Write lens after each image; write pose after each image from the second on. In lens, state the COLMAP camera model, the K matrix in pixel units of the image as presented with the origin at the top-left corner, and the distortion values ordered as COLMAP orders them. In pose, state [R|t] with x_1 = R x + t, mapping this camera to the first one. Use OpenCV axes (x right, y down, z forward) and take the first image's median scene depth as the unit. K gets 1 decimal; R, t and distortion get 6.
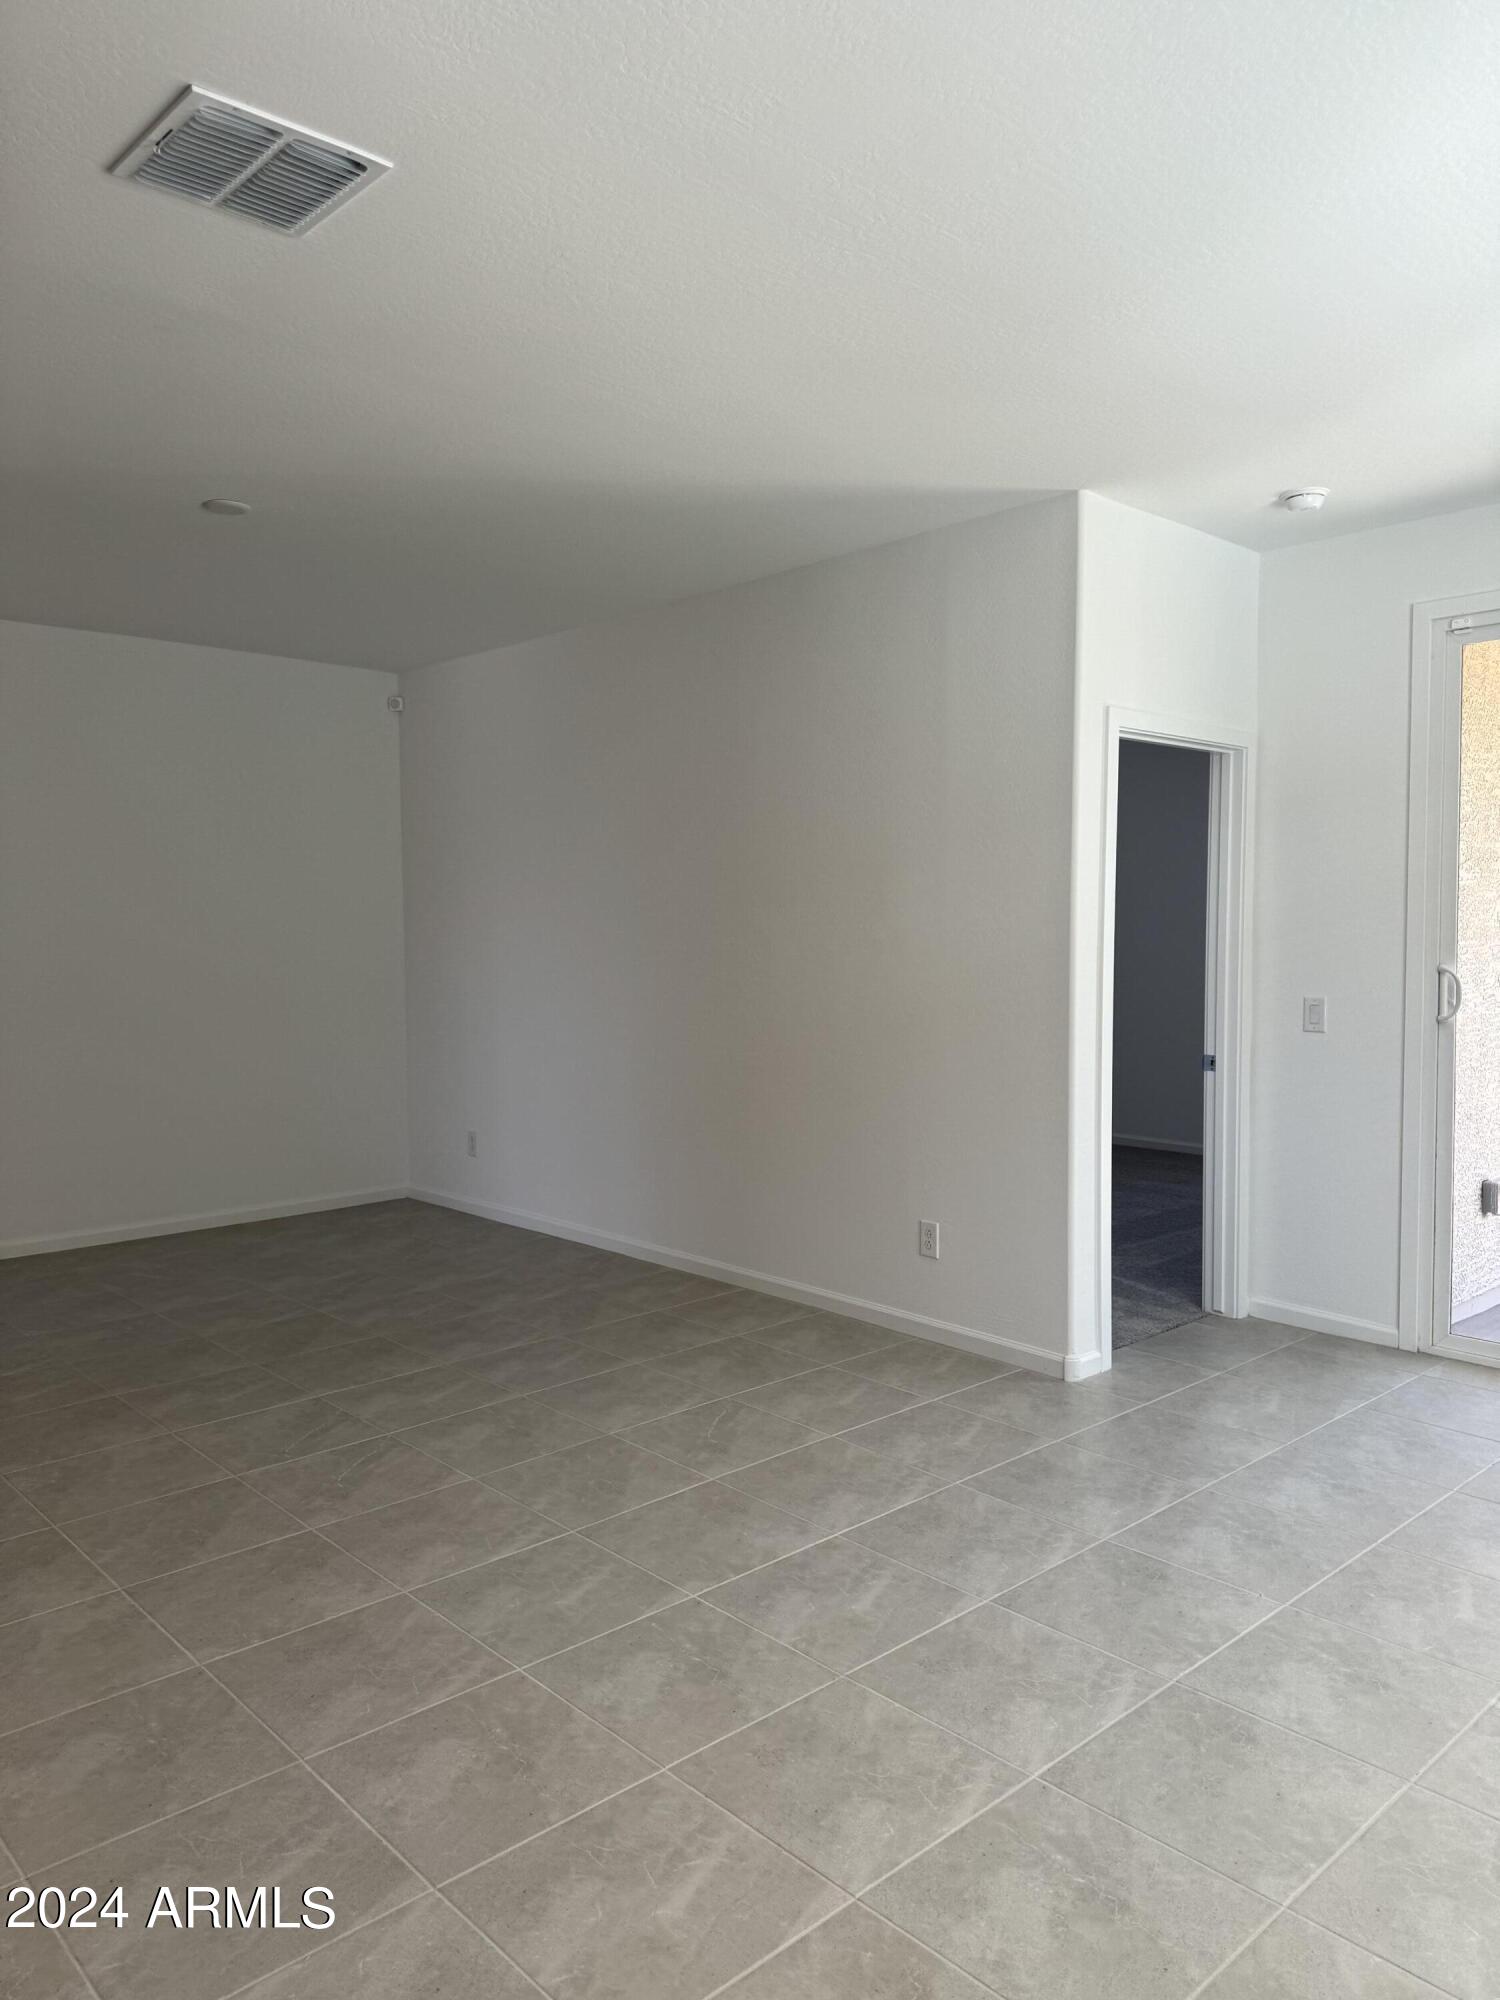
lens RADIAL K [[1413.0, 0, 750.0], [0, 1413.0, 1000.0], [0, 0, 1]] dist [0.042429, -0.045854]
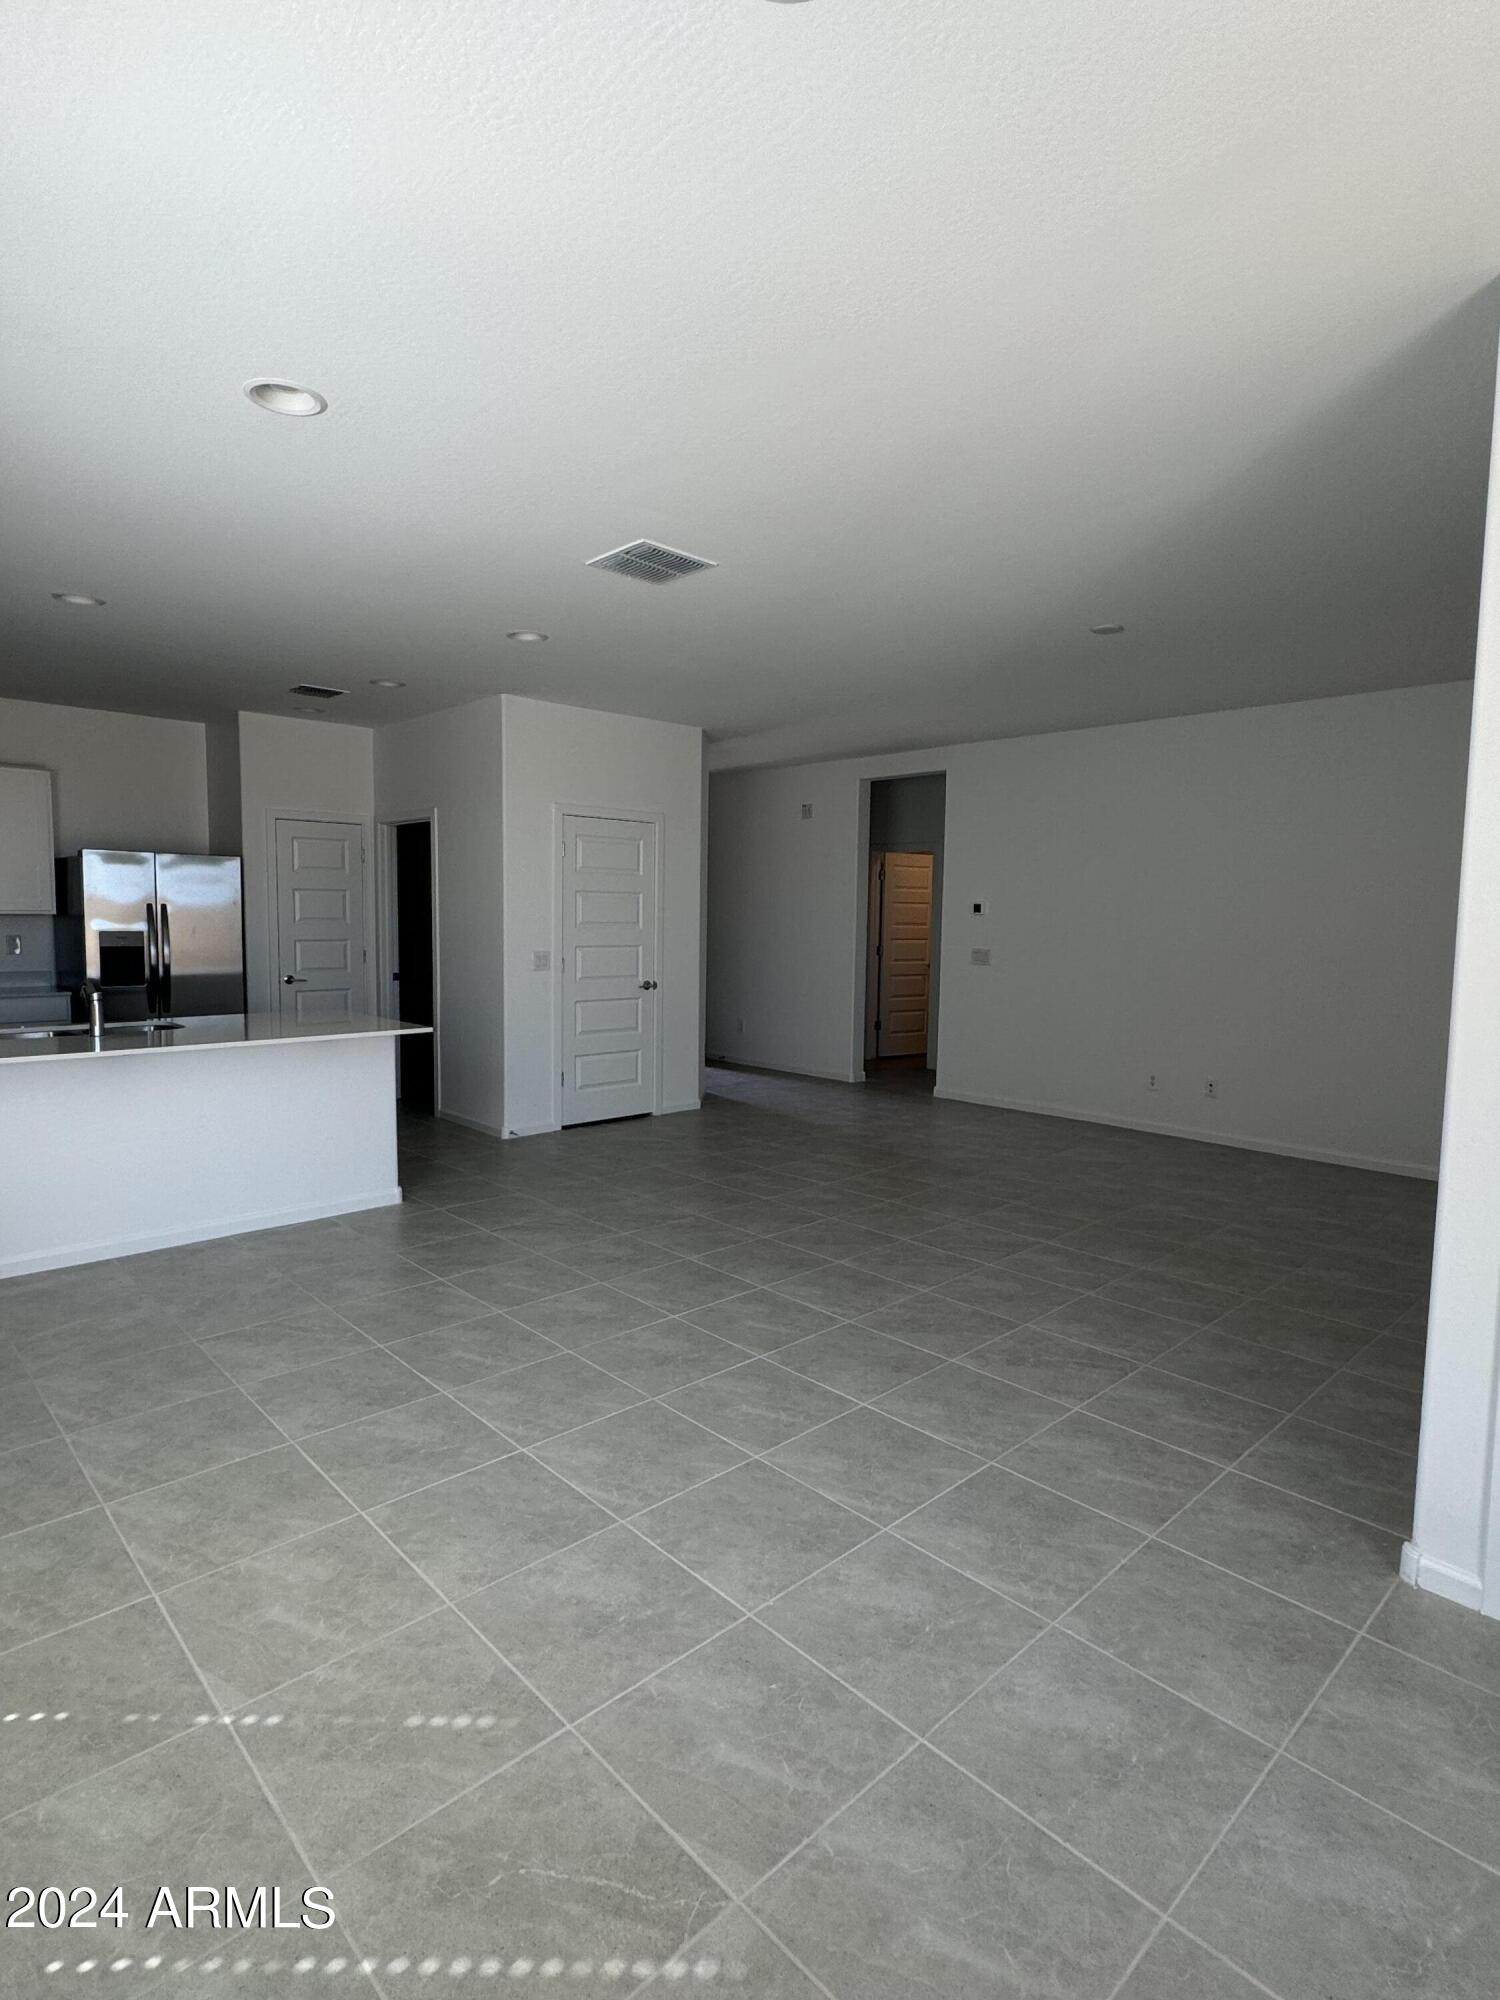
lens RADIAL K [[1040.5, 0, 761.1], [0, 1040.5, 993.2], [0, 0, 1]] dist [0.002540, -0.000606]
pose [[0.023368, 0.085517, -0.996063, 0.949554], [-0.069977, 0.994031, 0.083701, -0.057938], [0.997275, 0.067746, 0.029213, 0.858538]]
